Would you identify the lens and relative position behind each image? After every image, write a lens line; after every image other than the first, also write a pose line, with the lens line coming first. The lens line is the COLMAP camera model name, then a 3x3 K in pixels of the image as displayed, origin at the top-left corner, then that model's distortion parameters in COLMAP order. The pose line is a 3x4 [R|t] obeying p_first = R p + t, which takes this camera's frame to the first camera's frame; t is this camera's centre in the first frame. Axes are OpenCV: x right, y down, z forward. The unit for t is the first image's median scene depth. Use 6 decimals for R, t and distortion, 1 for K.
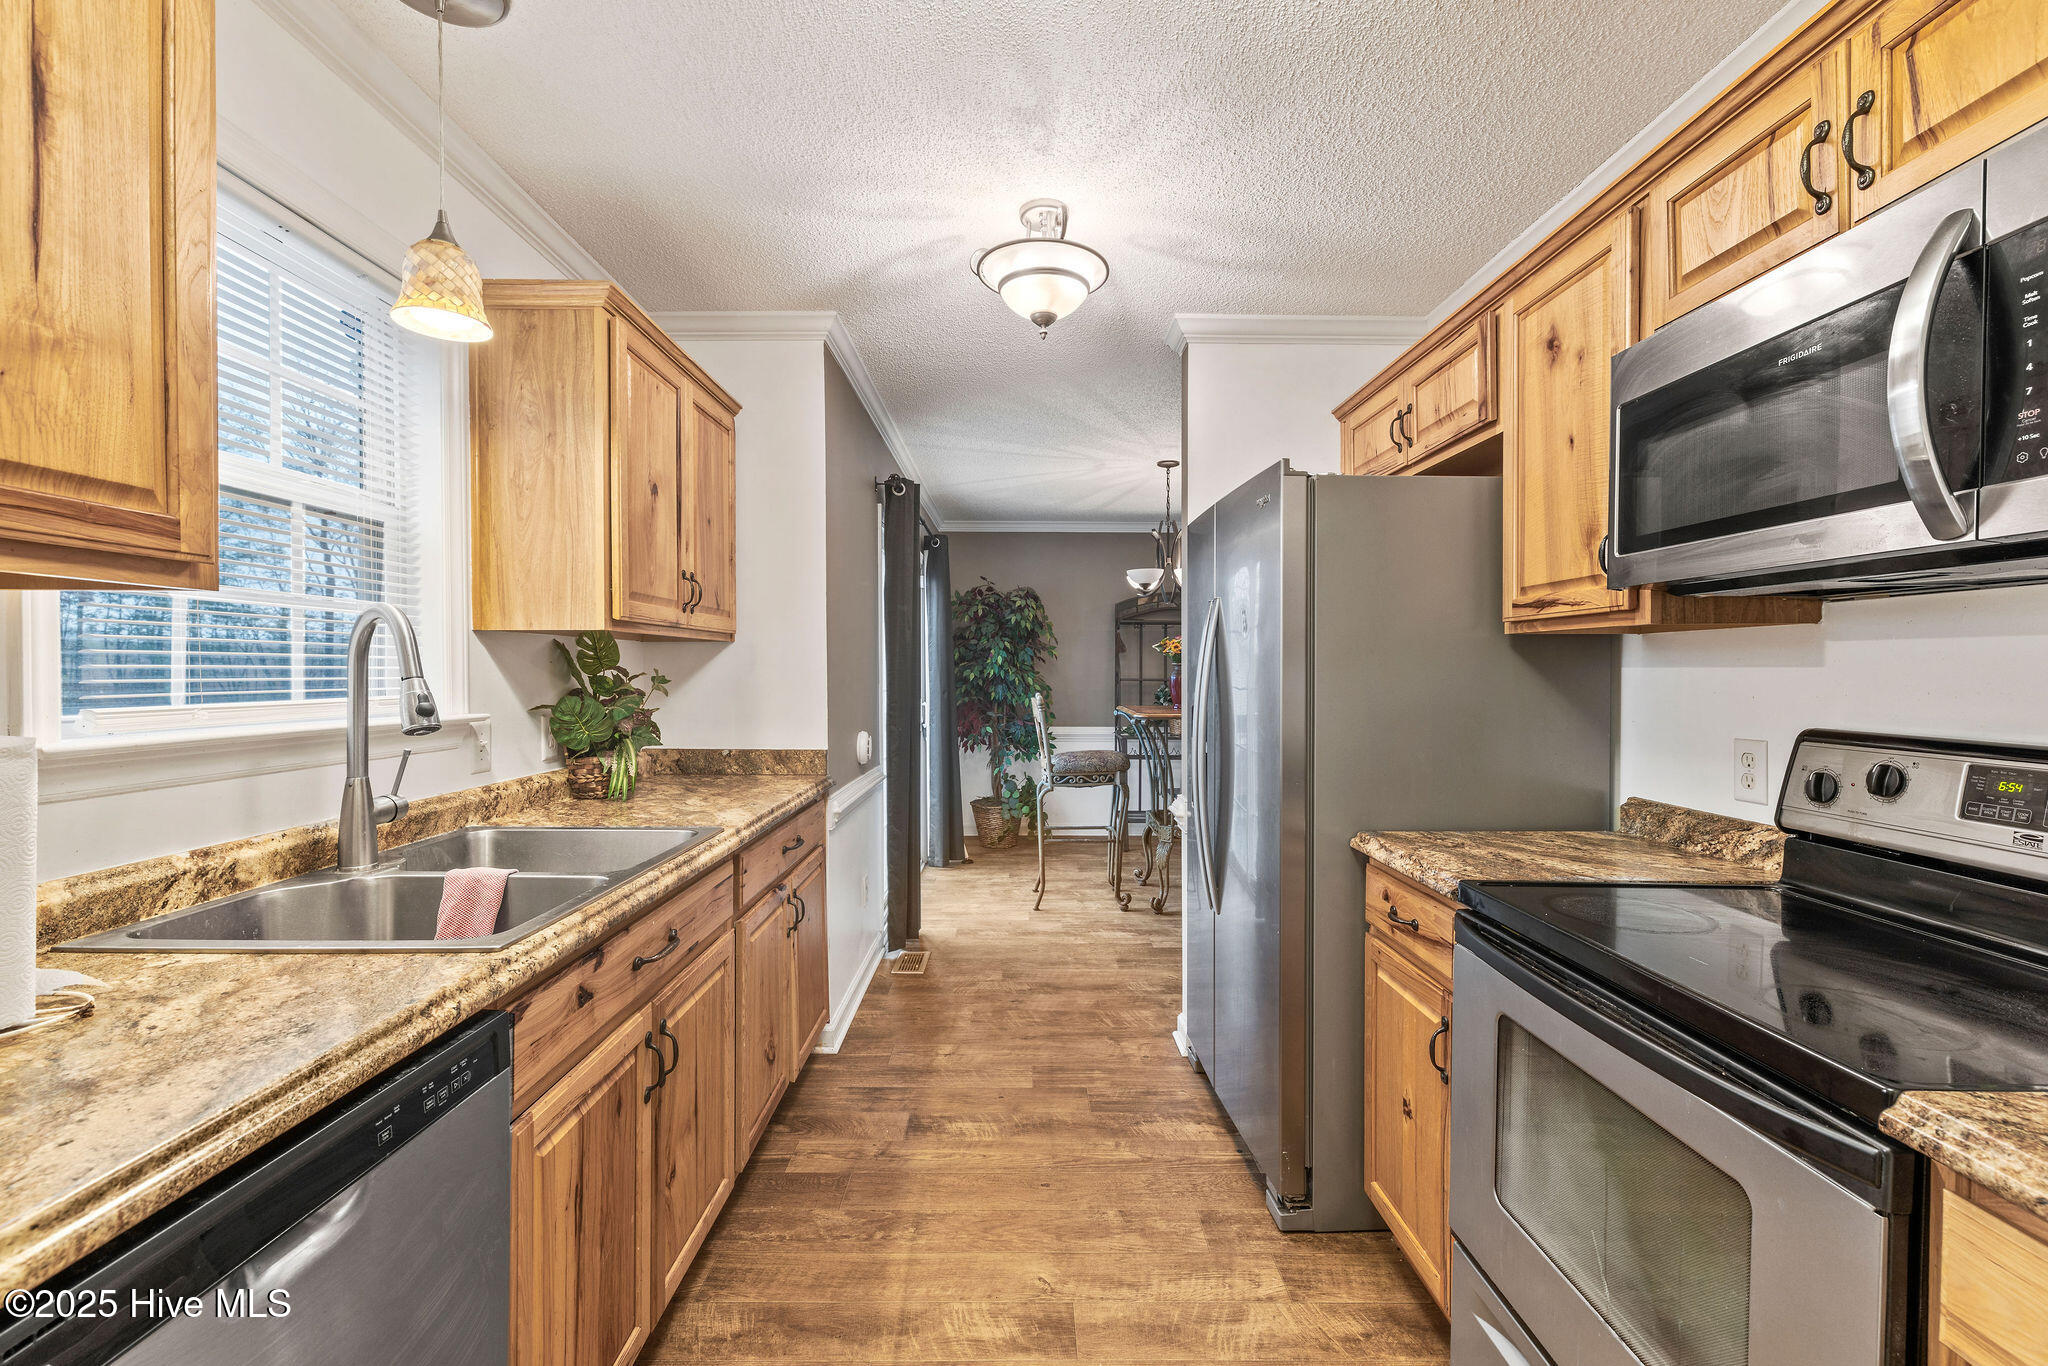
lens RADIAL K [[862.1, 0, 1021.5], [0, 862.1, 679.5], [0, 0, 1]] dist [-0.001164, 0.000216]
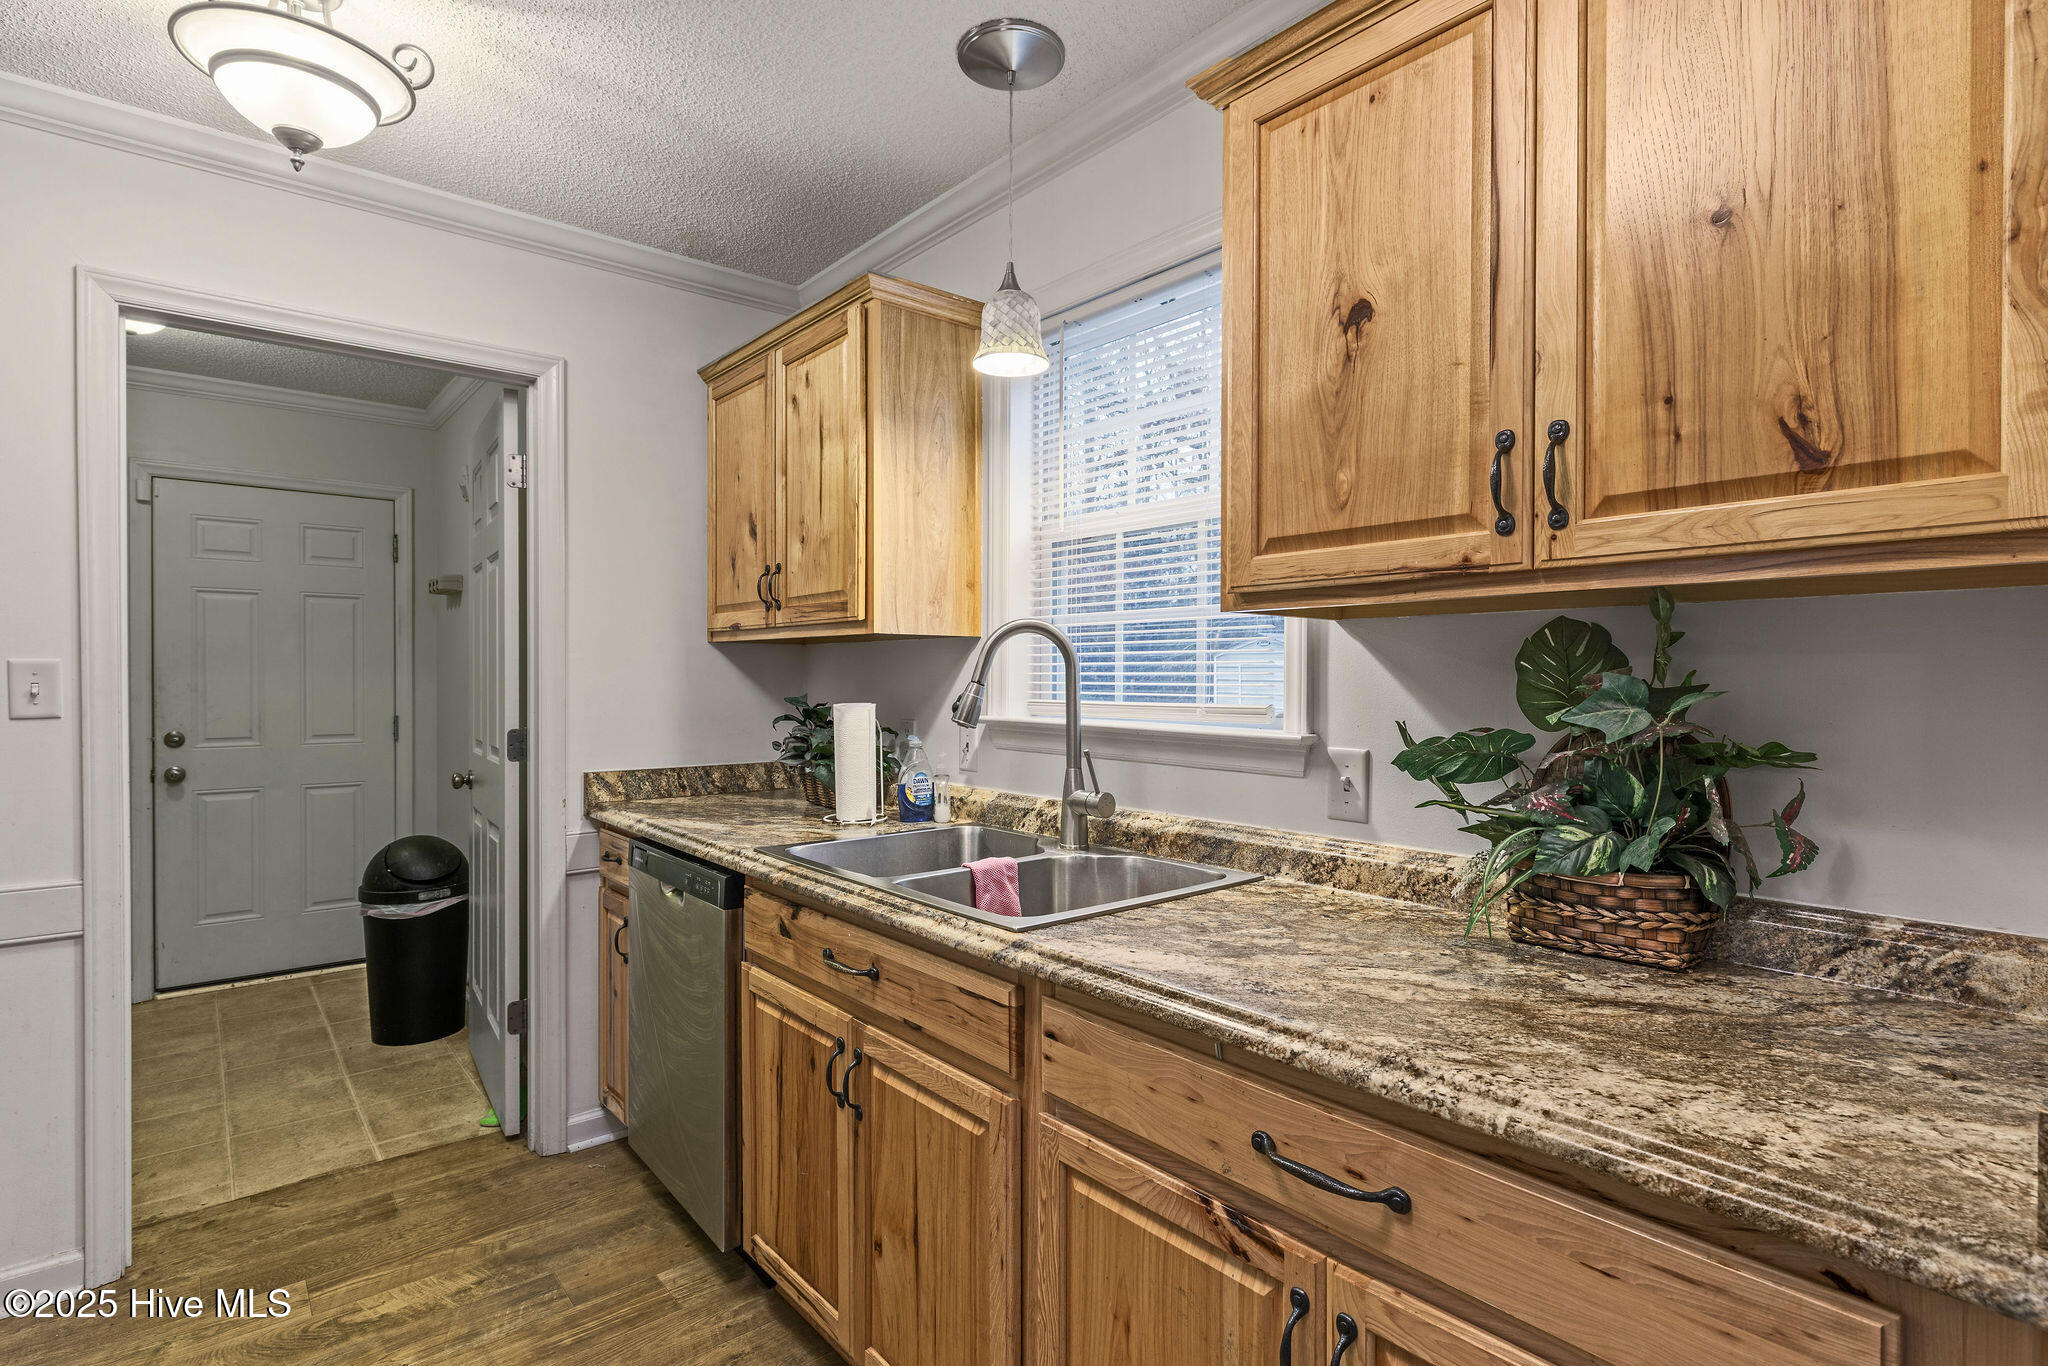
lens RADIAL K [[1007.8, 0, 1023.7], [0, 1007.8, 680.4], [0, 0, 1]] dist [0.001626, -0.000367]
pose [[-0.768611, -0.001230, -0.639715, 0.684169], [-0.010158, 0.999896, 0.010283, -0.041153], [0.639635, 0.014401, -0.768543, 4.649211]]
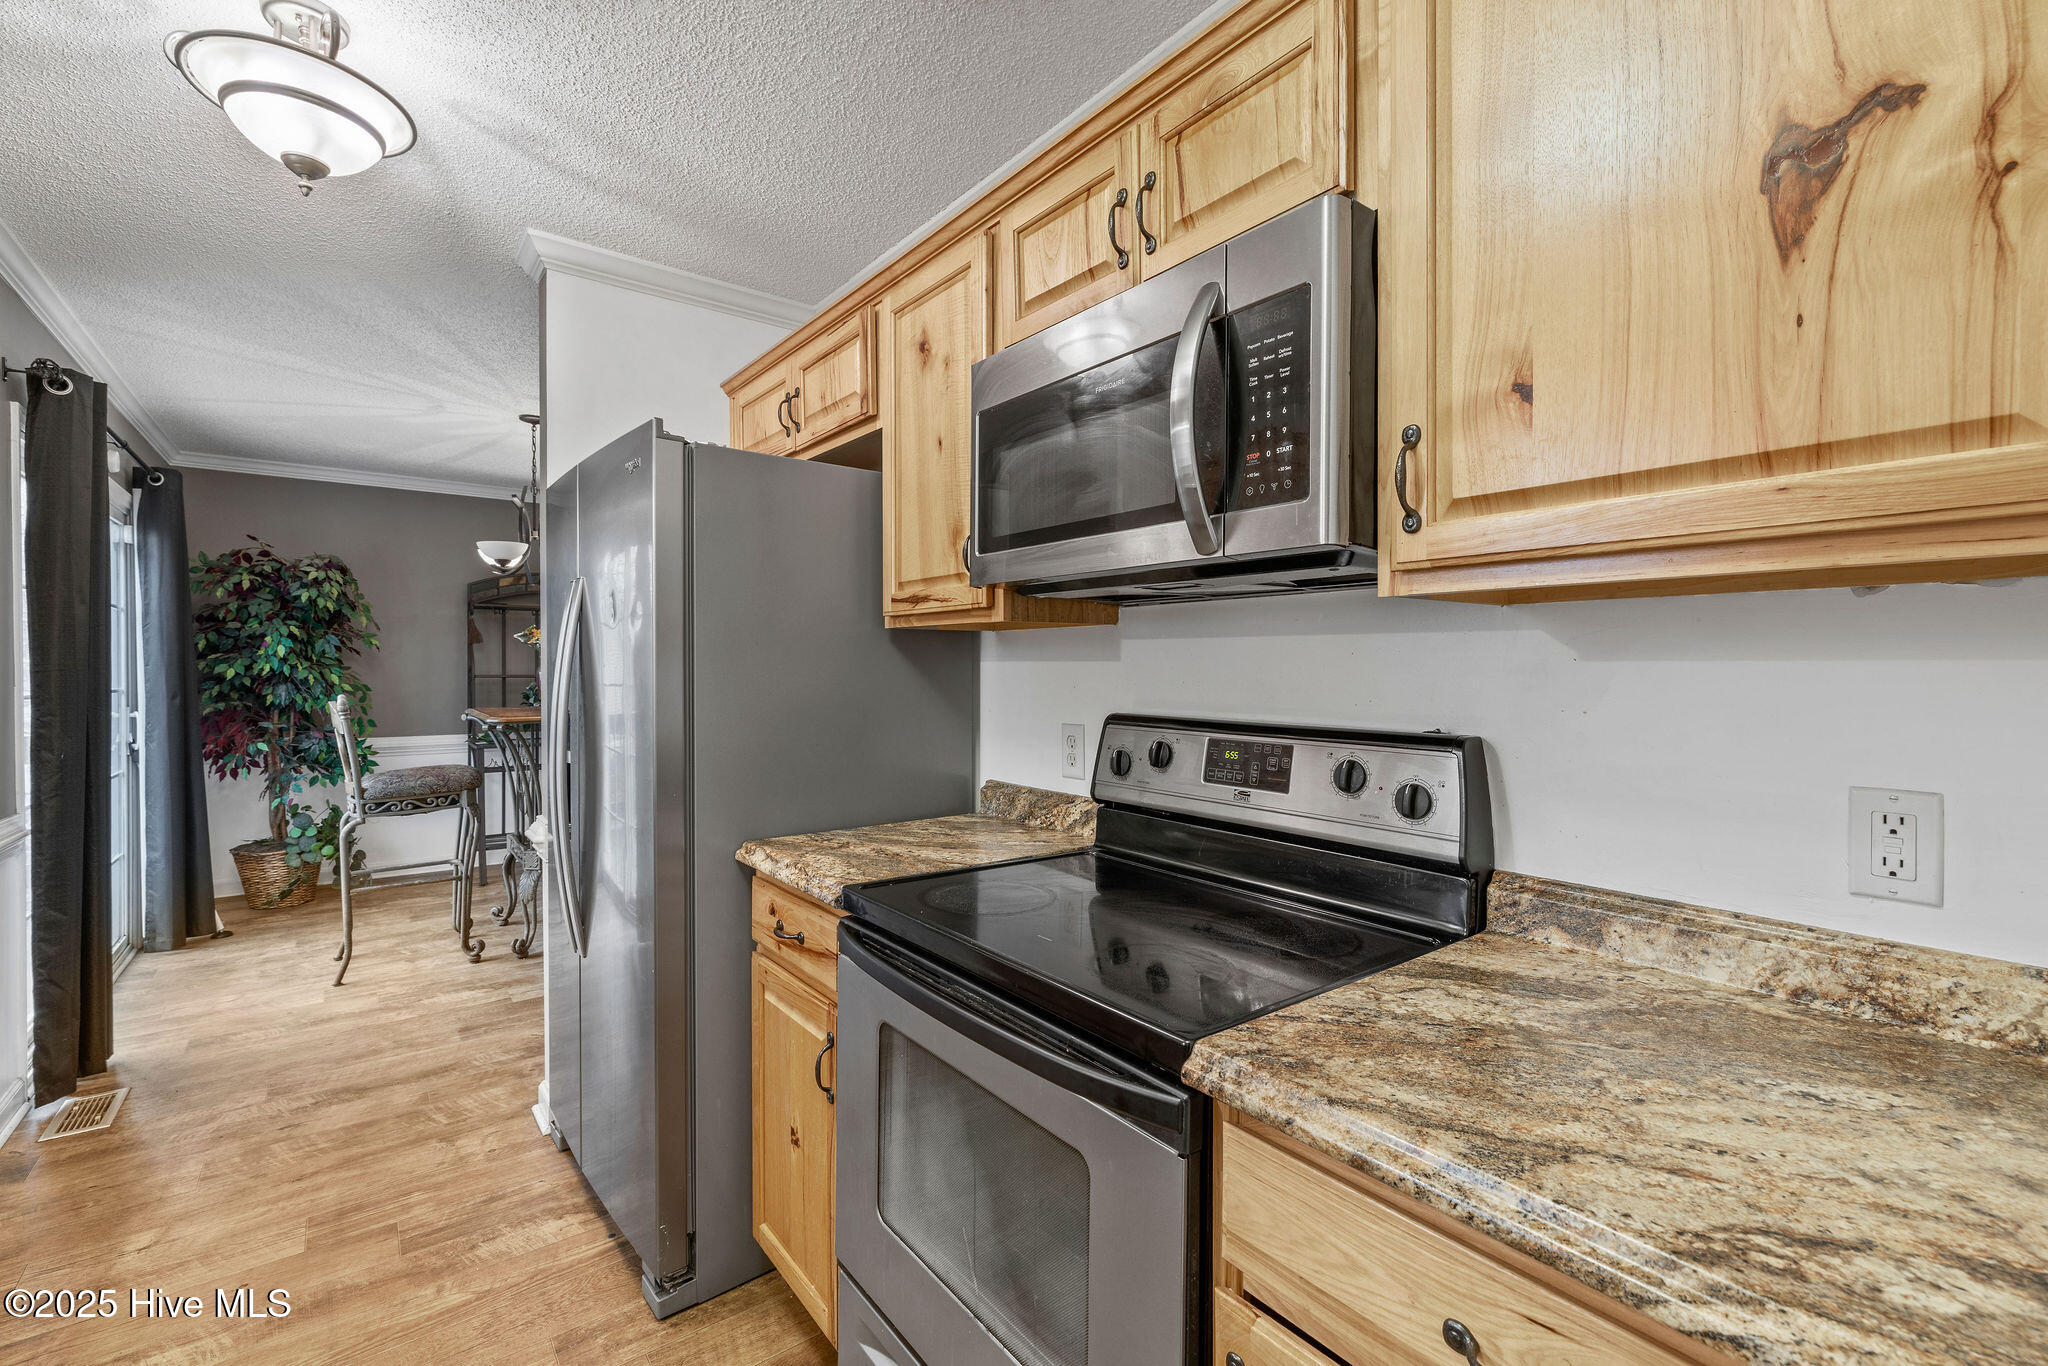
lens RADIAL K [[878.4, 0, 1018.5], [0, 878.4, 671.6], [0, 0, 1]] dist [-0.002257, 0.000315]
pose [[0.792827, -0.005332, 0.609424, 0.056898], [0.007096, 0.999975, -0.000482, -0.000478], [-0.609406, 0.004707, 0.792845, 0.088814]]
